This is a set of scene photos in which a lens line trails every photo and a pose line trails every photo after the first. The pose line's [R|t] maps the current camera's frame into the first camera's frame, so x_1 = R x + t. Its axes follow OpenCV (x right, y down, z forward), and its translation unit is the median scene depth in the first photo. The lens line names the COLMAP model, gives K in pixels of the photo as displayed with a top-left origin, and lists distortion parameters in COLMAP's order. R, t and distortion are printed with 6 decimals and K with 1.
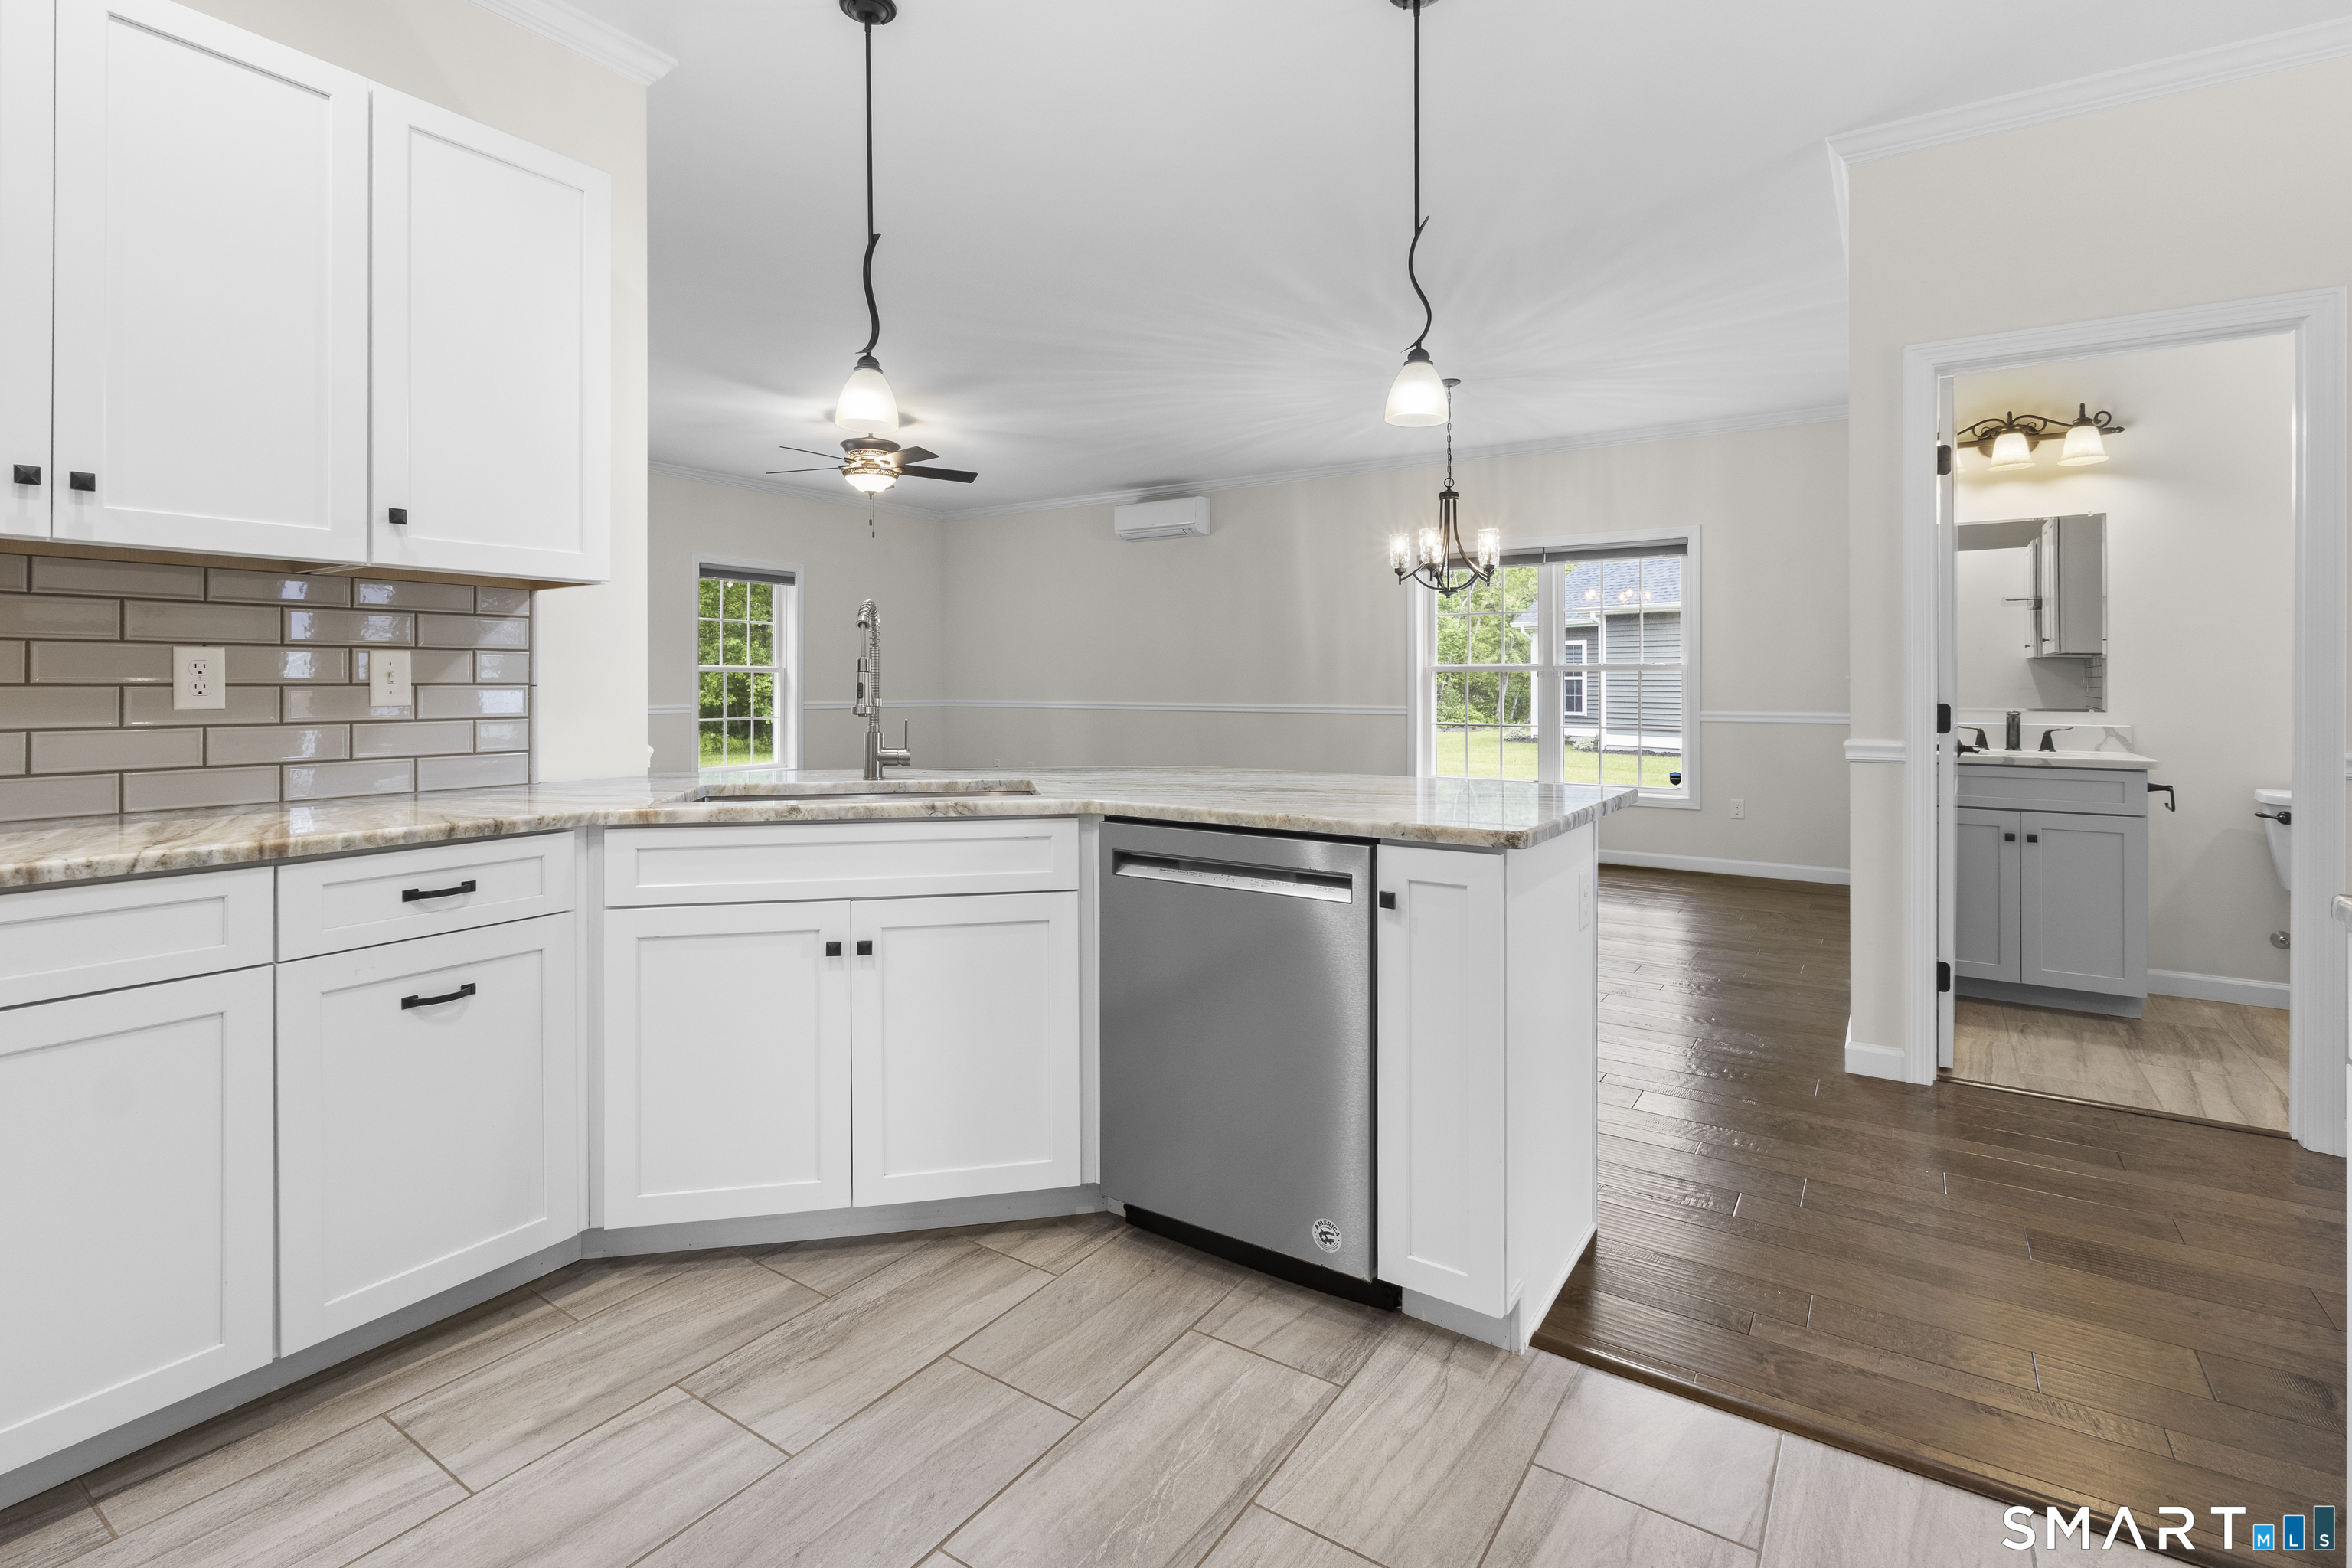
lens RADIAL K [[1087.9, 0, 1205.5], [0, 1087.9, 679.9], [0, 0, 1]] dist [-0.000215, 0.000046]
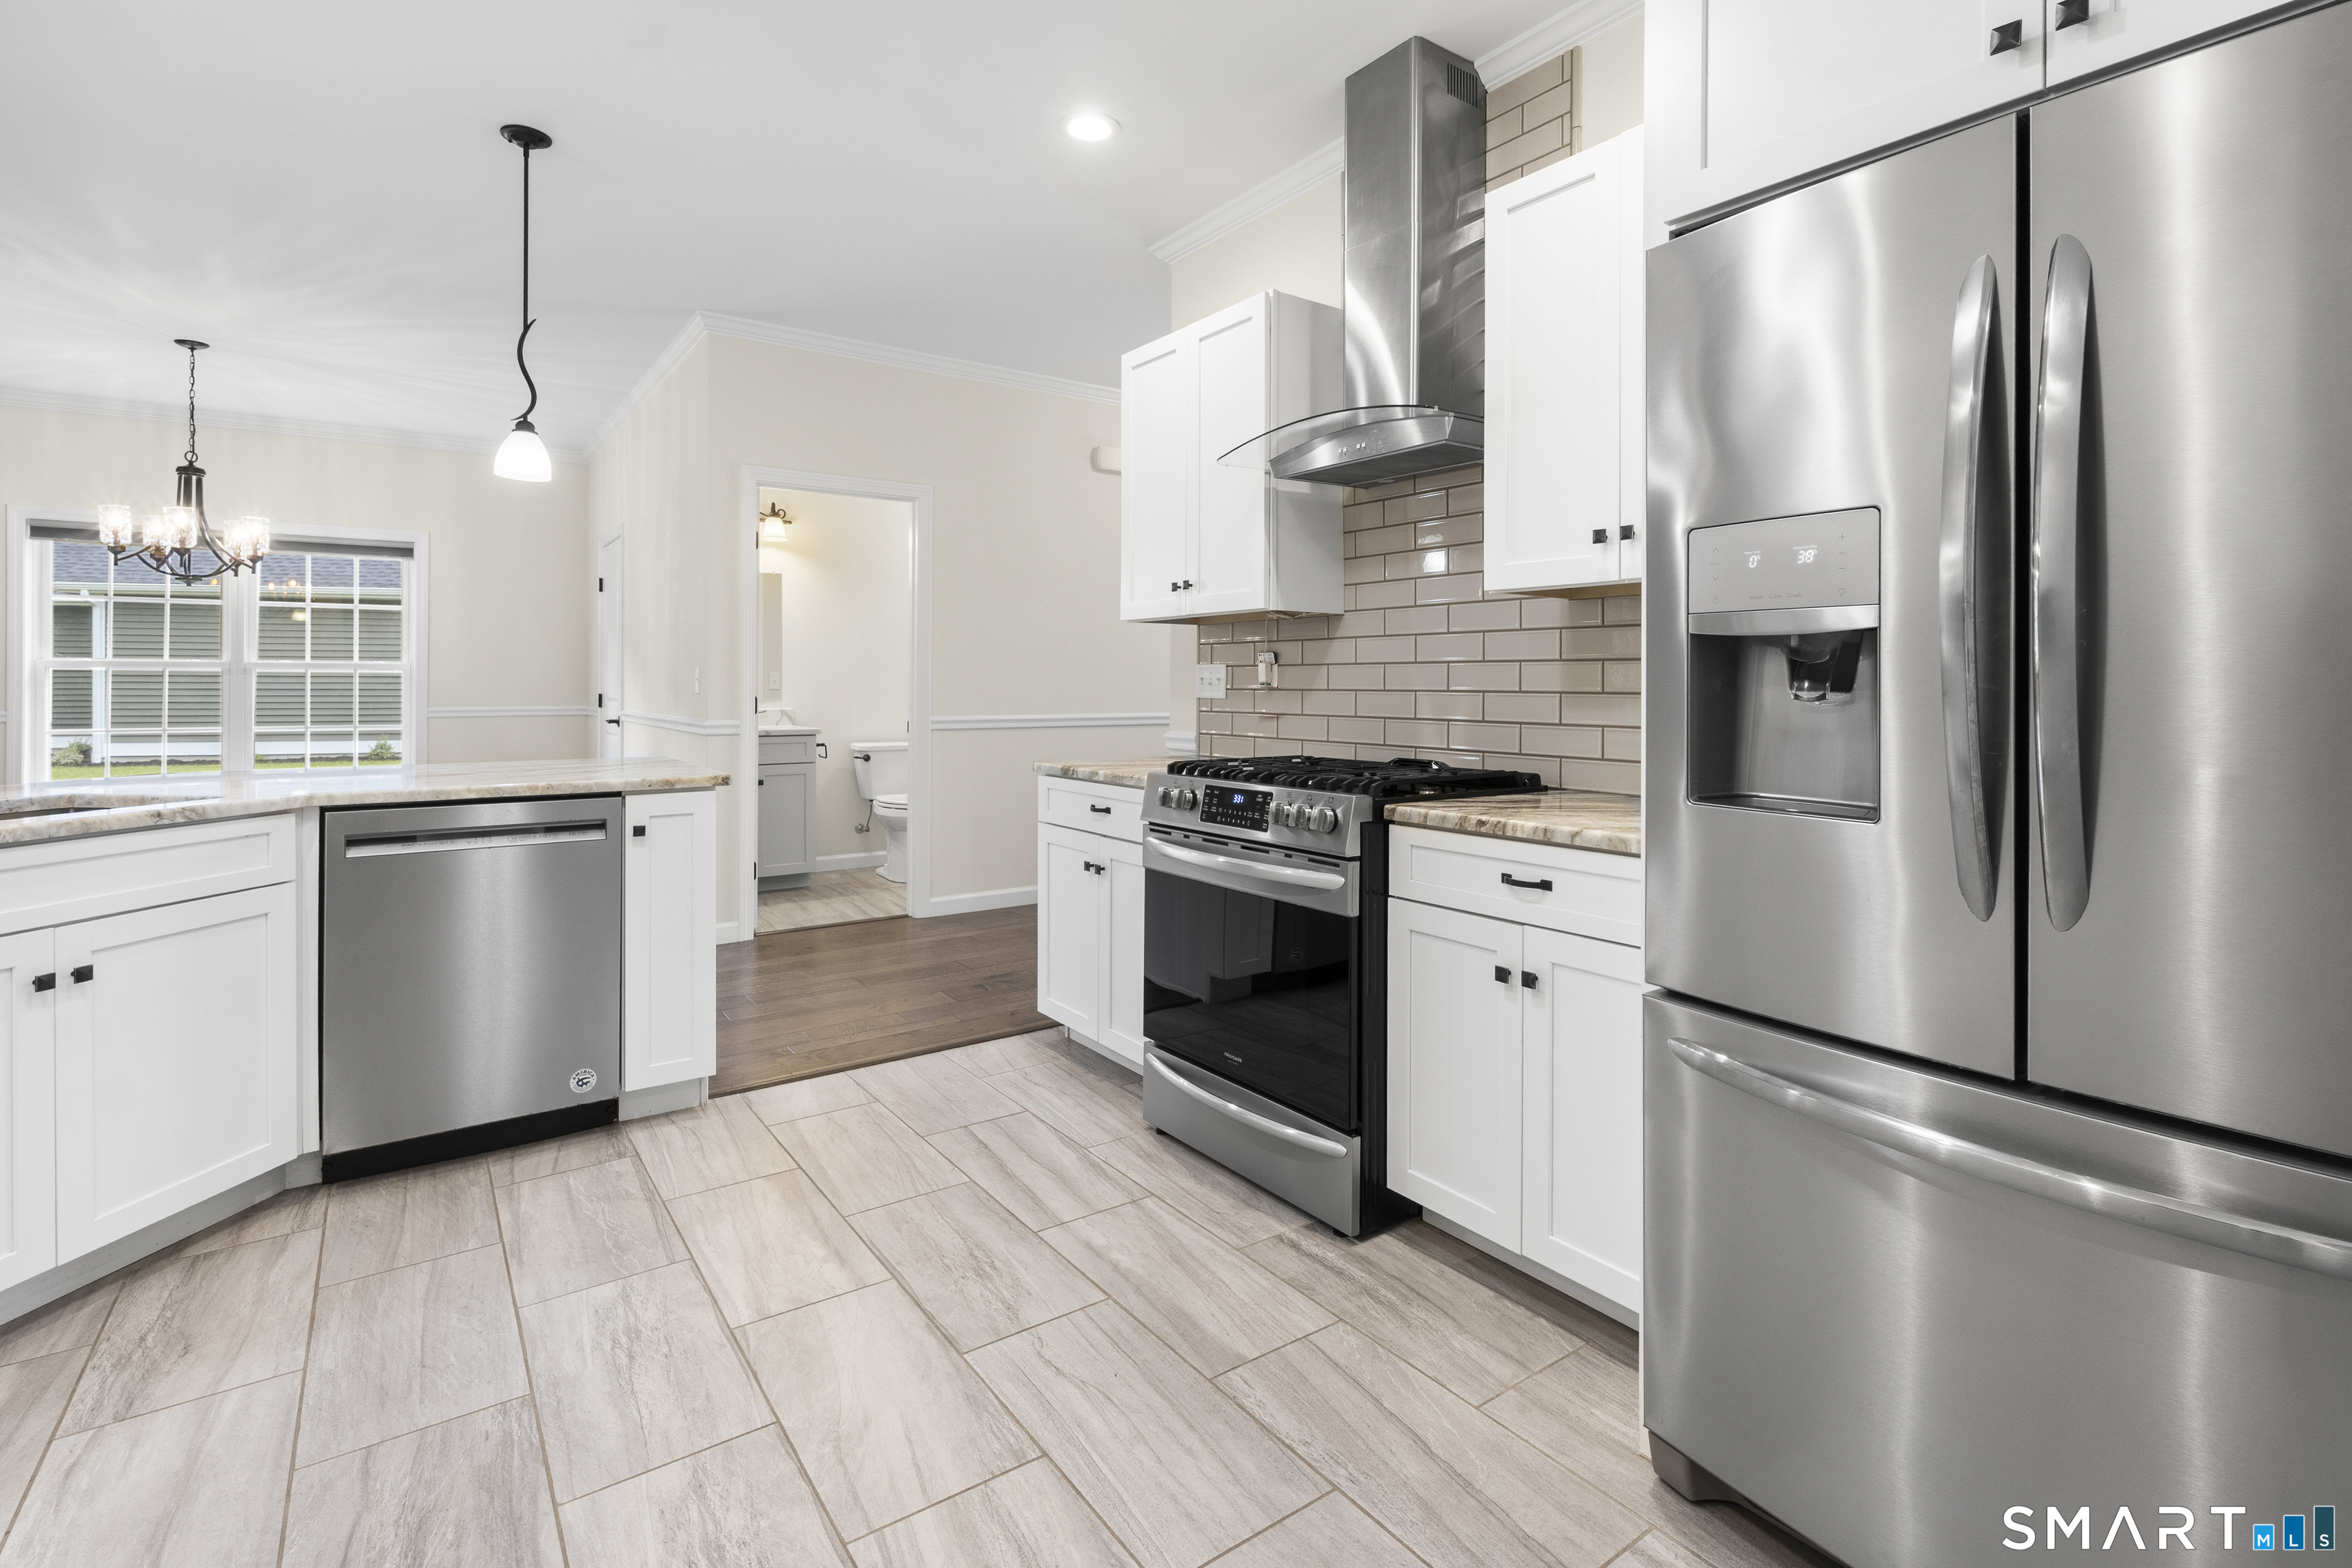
lens RADIAL K [[1087.9, 0, 1154.1], [0, 1087.9, 680.9], [0, 0, 1]] dist [-0.000215, 0.000046]
pose [[0.379348, -0.000980, 0.925253, -0.743313], [-0.002940, 0.999993, 0.002264, -0.005832], [-0.925249, -0.003579, 0.379343, -0.168437]]
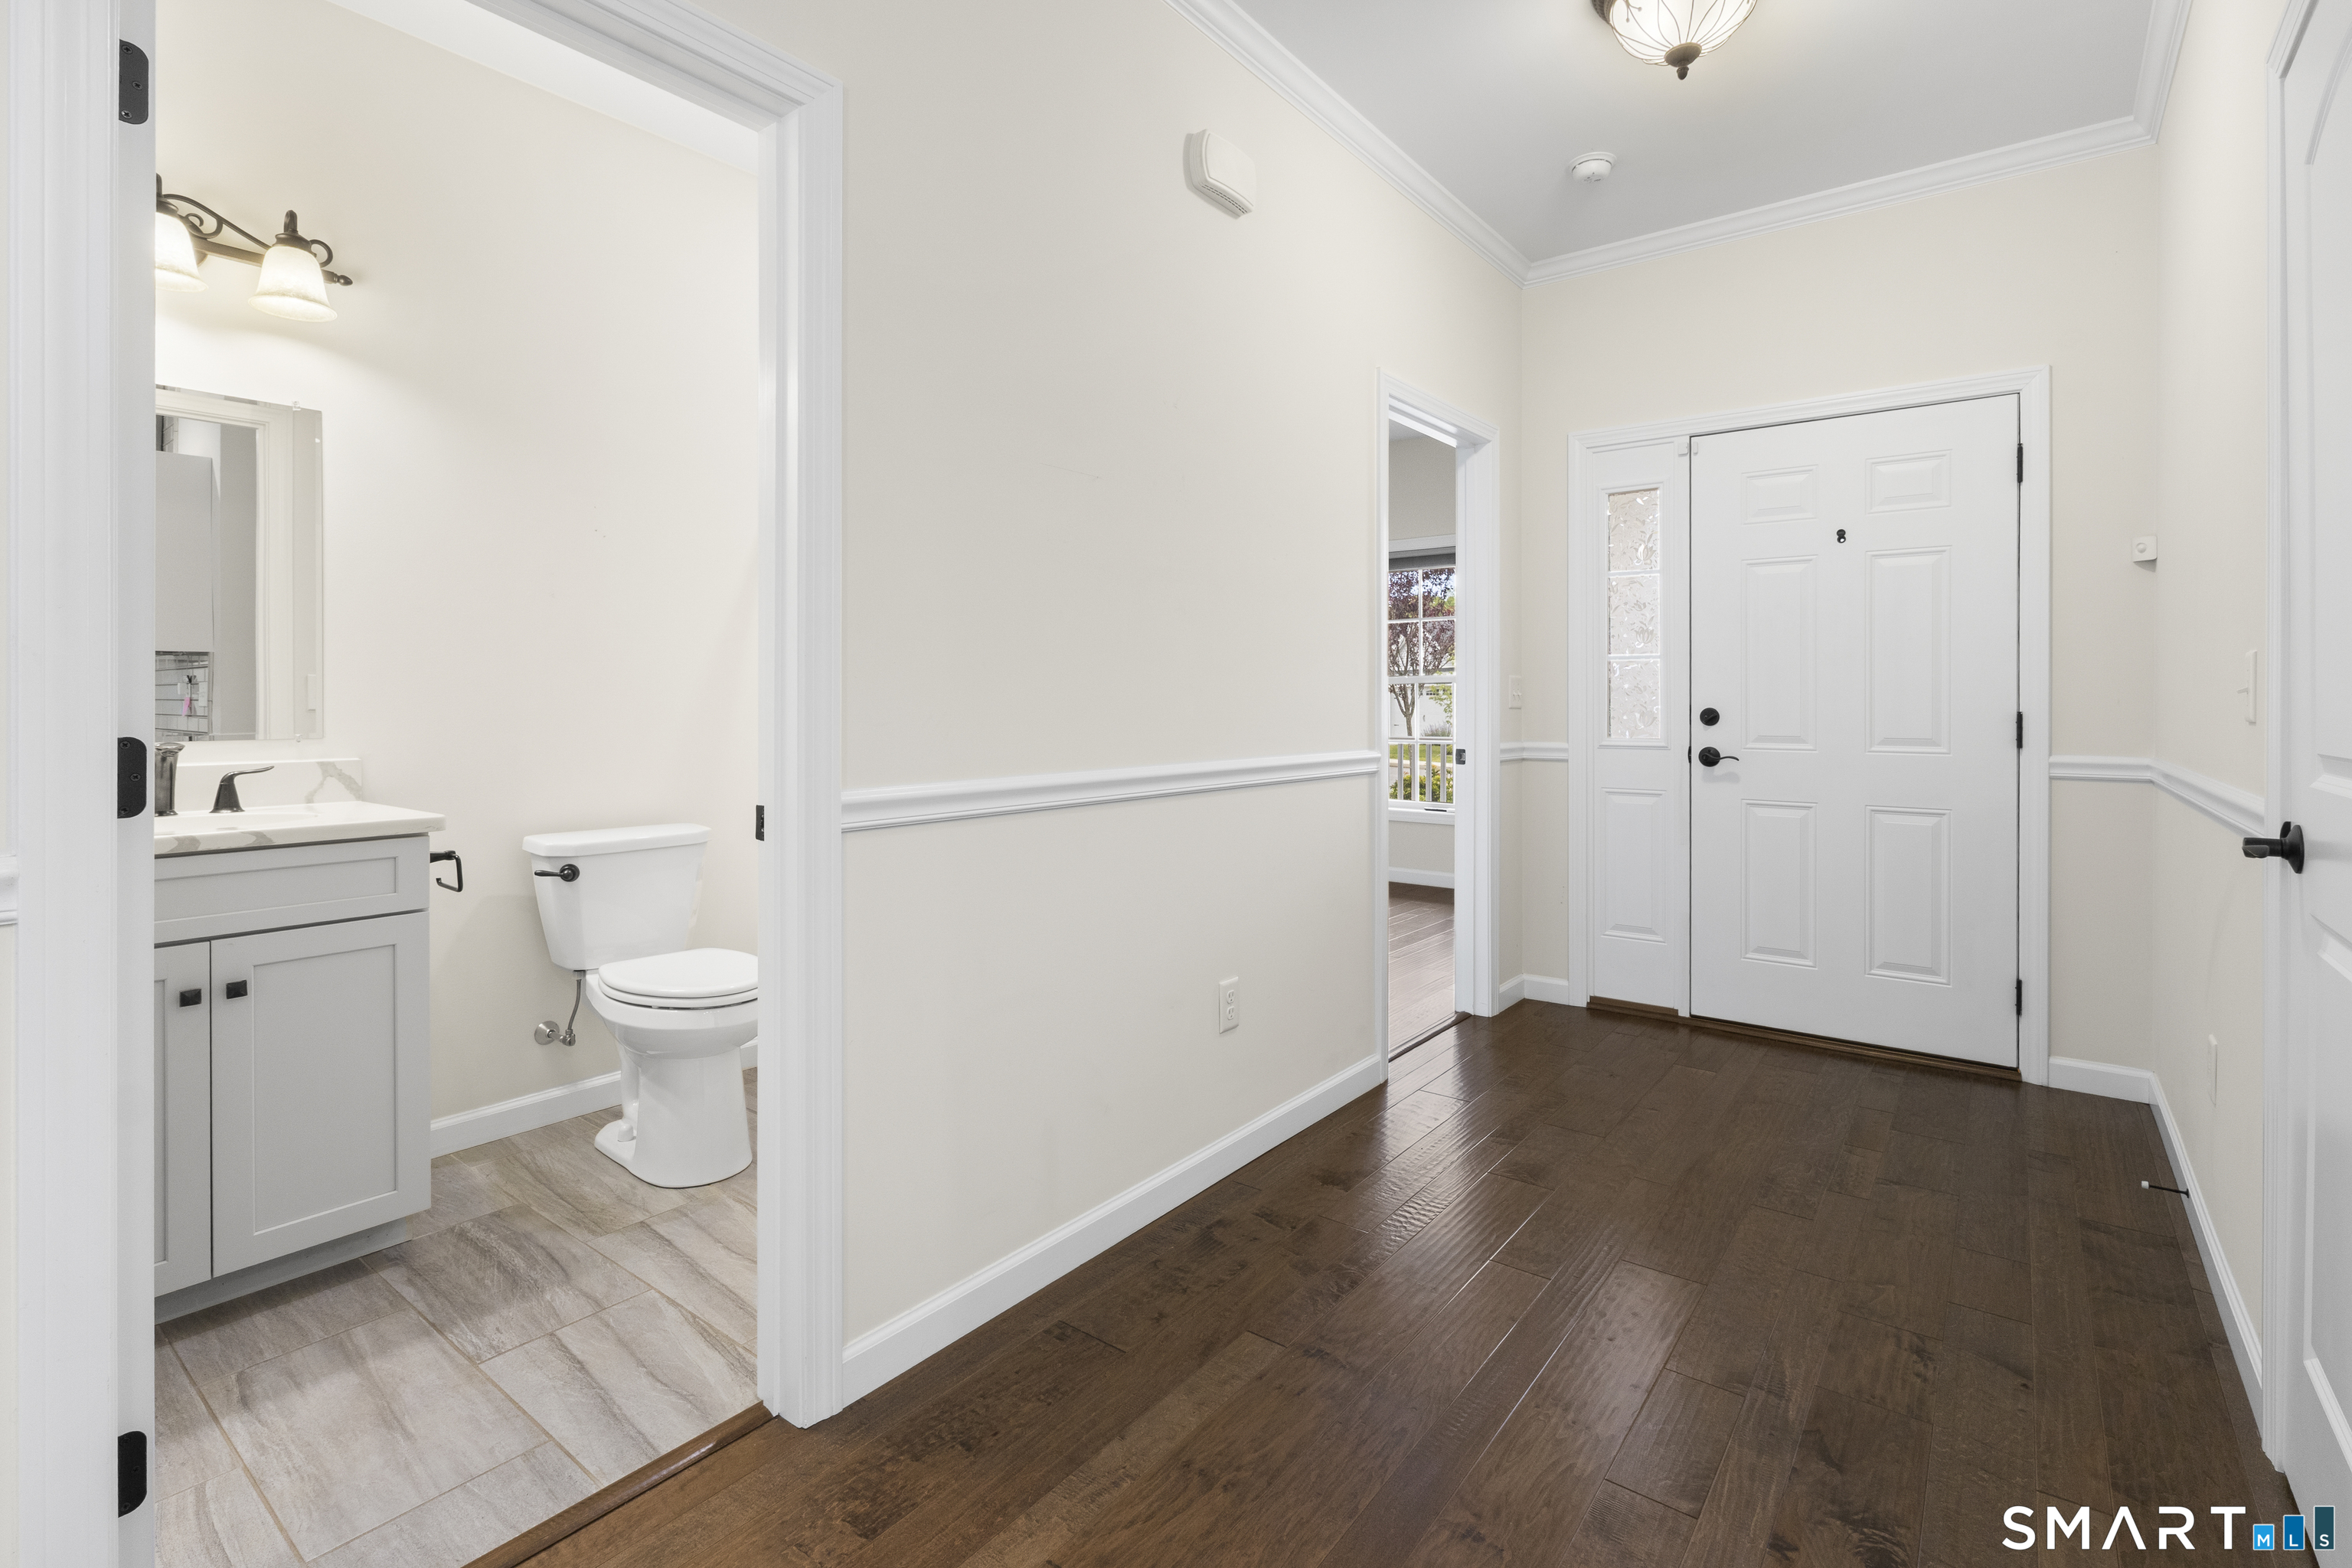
lens RADIAL K [[1087.9, 0, 1194.2], [0, 1087.9, 700.9], [0, 0, 1]] dist [-0.000215, 0.000046]
pose [[0.082393, -0.004422, 0.996590, 0.455848], [-0.001330, 0.999989, 0.004547, 0.009489], [-0.996599, -0.001700, 0.082386, 0.811168]]
